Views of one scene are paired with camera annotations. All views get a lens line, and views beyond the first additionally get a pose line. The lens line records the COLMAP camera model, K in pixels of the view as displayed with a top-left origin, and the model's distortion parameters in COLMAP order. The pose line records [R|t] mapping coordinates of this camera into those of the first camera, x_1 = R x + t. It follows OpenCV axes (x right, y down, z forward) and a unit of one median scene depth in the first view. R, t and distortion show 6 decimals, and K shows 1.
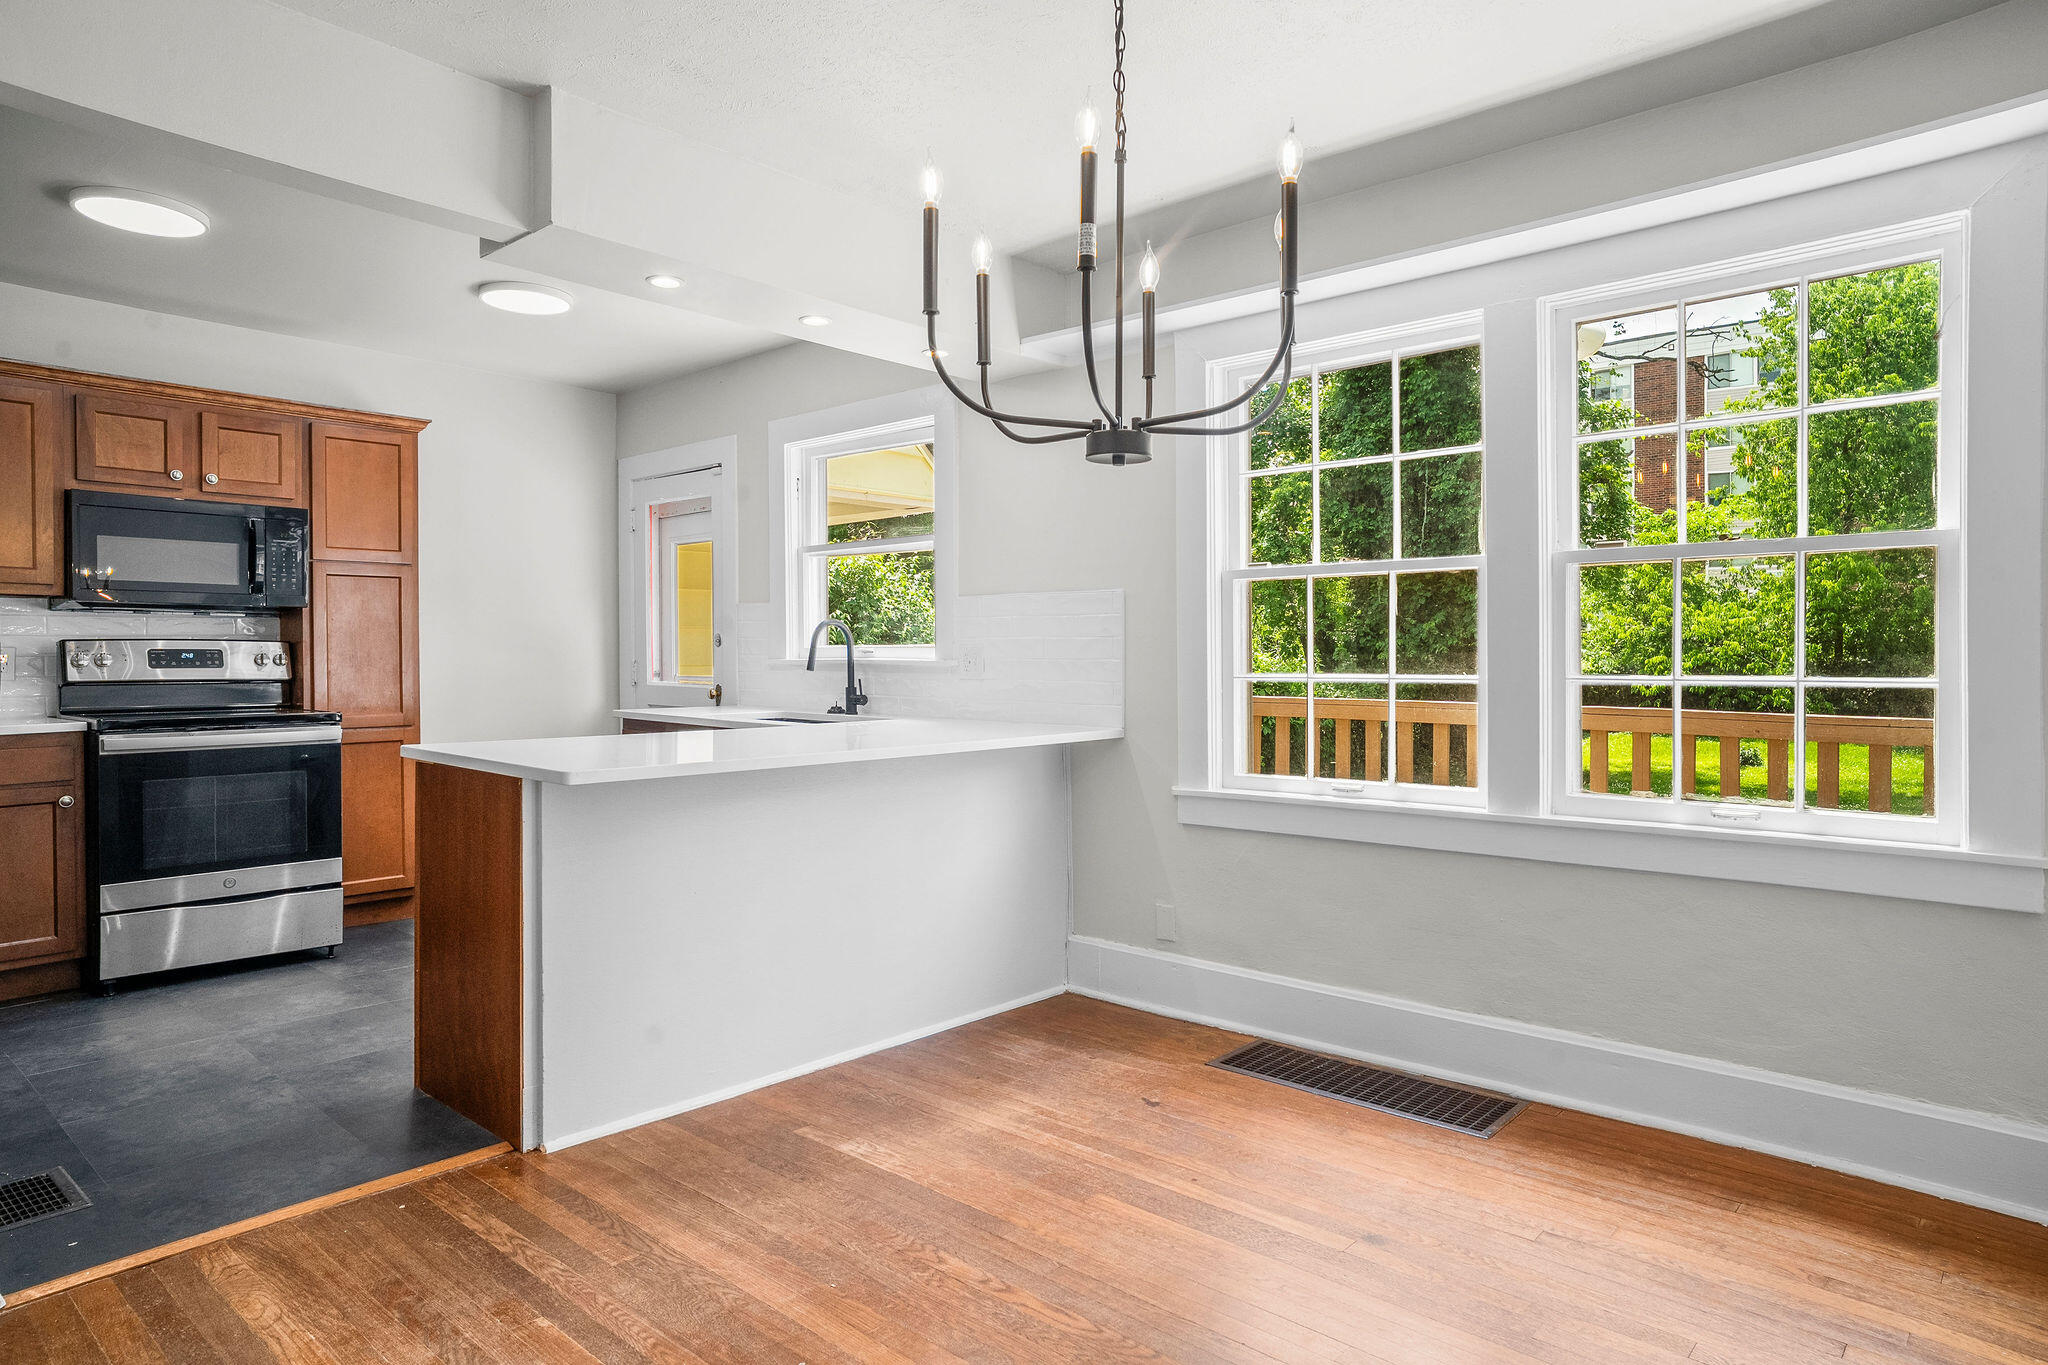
lens RADIAL K [[1203.6, 0, 1014.0], [0, 1203.6, 662.7], [0, 0, 1]] dist [-0.046117, 0.047890]
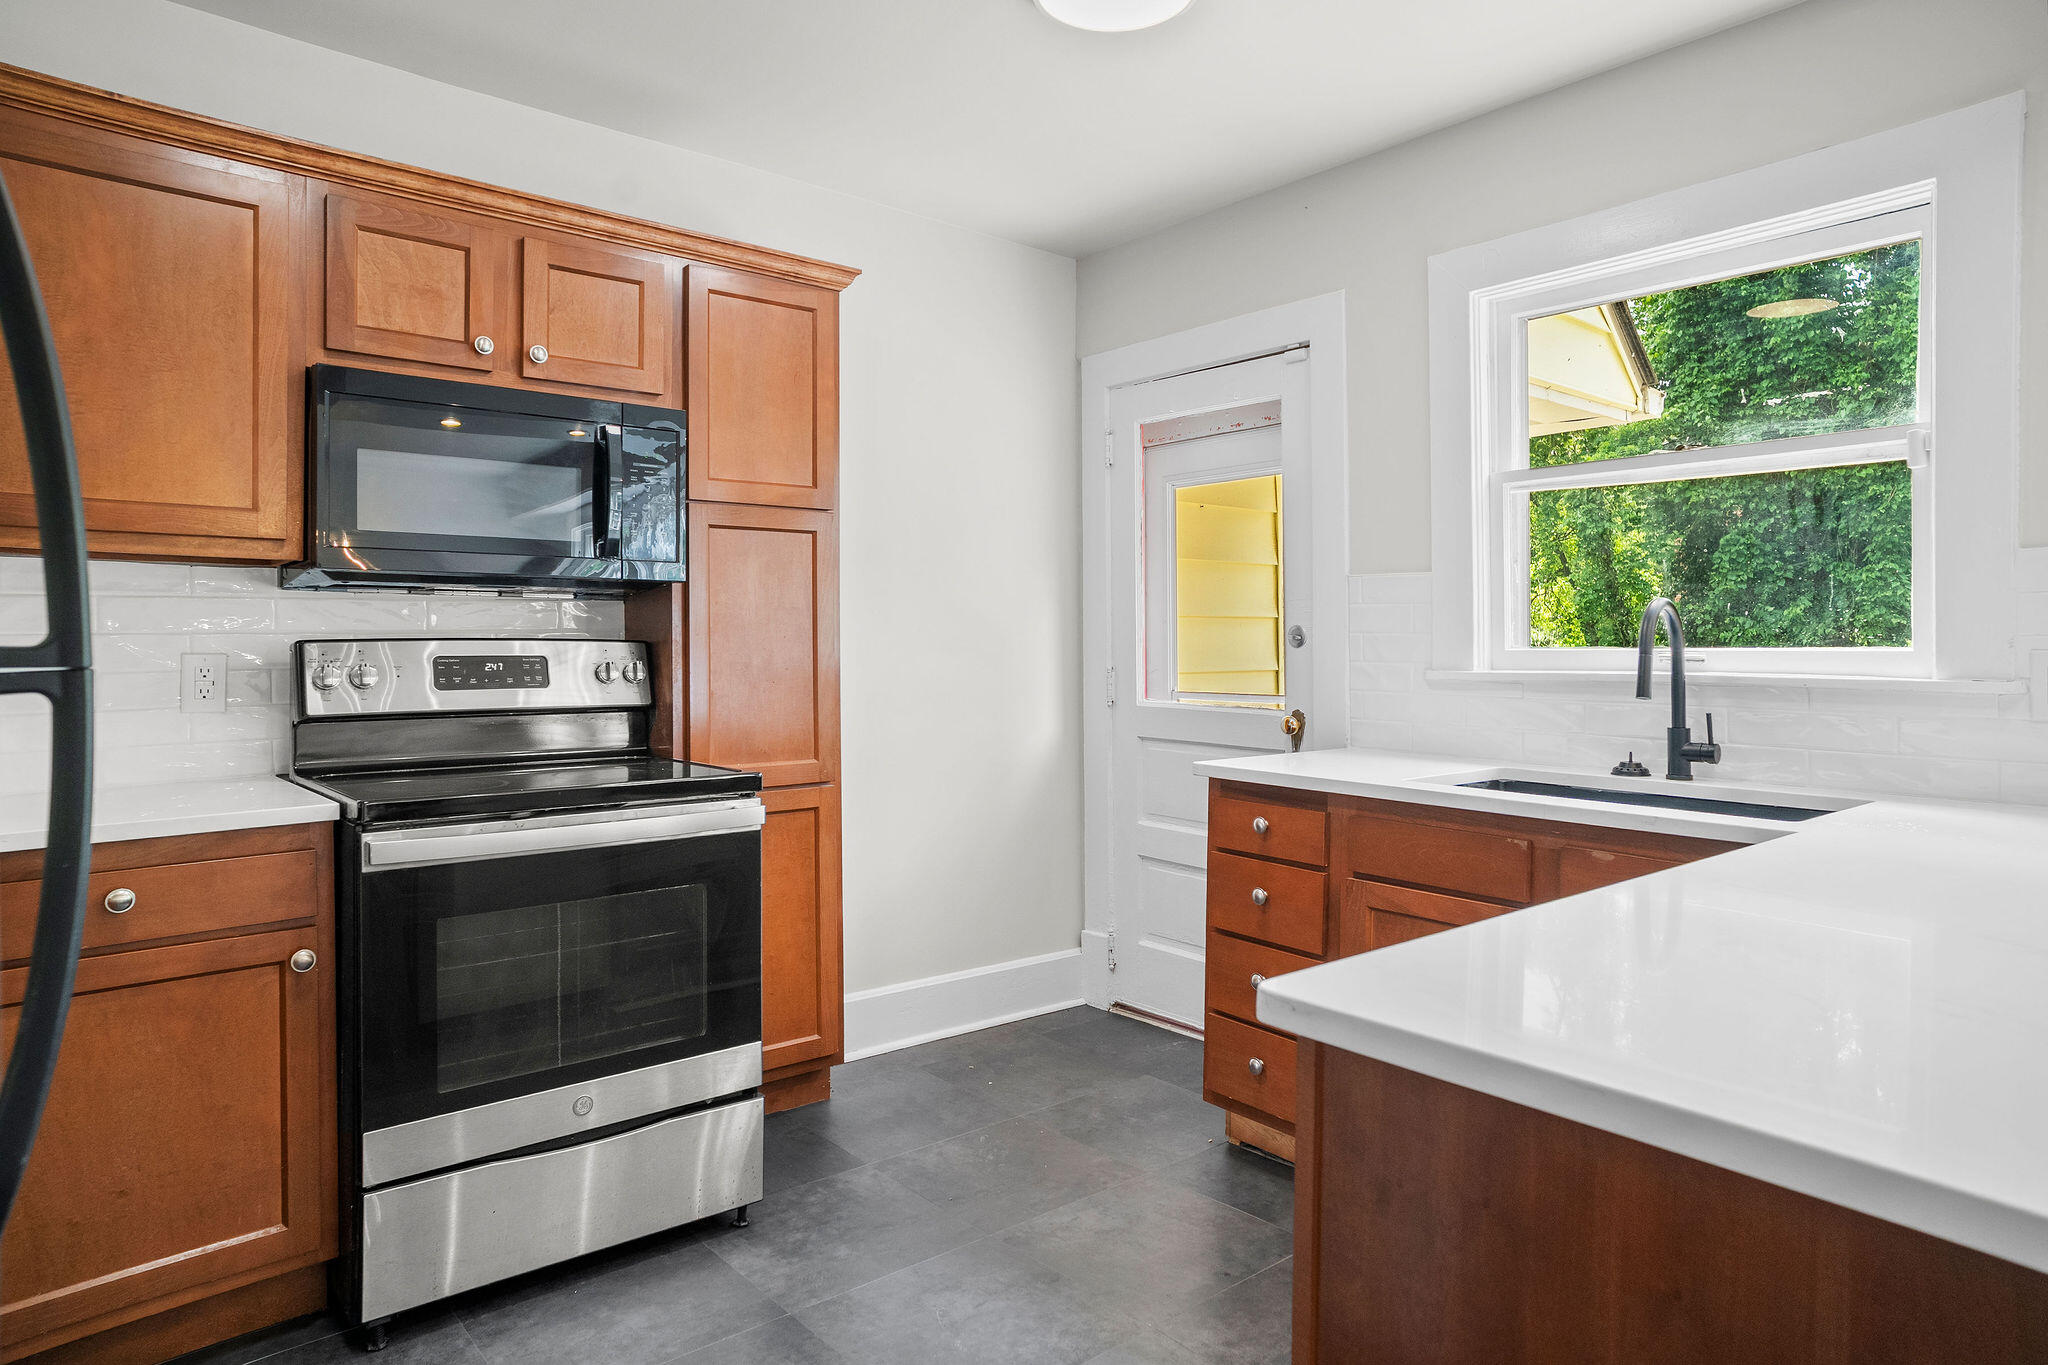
lens RADIAL K [[1222.2, 0, 1023.5], [0, 1222.2, 638.2], [0, 0, 1]] dist [-0.050359, 0.041709]
pose [[0.990398, -0.000399, -0.138245, -0.368558], [-0.001130, 0.999939, -0.010981, -0.013885], [0.138241, 0.011032, 0.990337, 0.466790]]
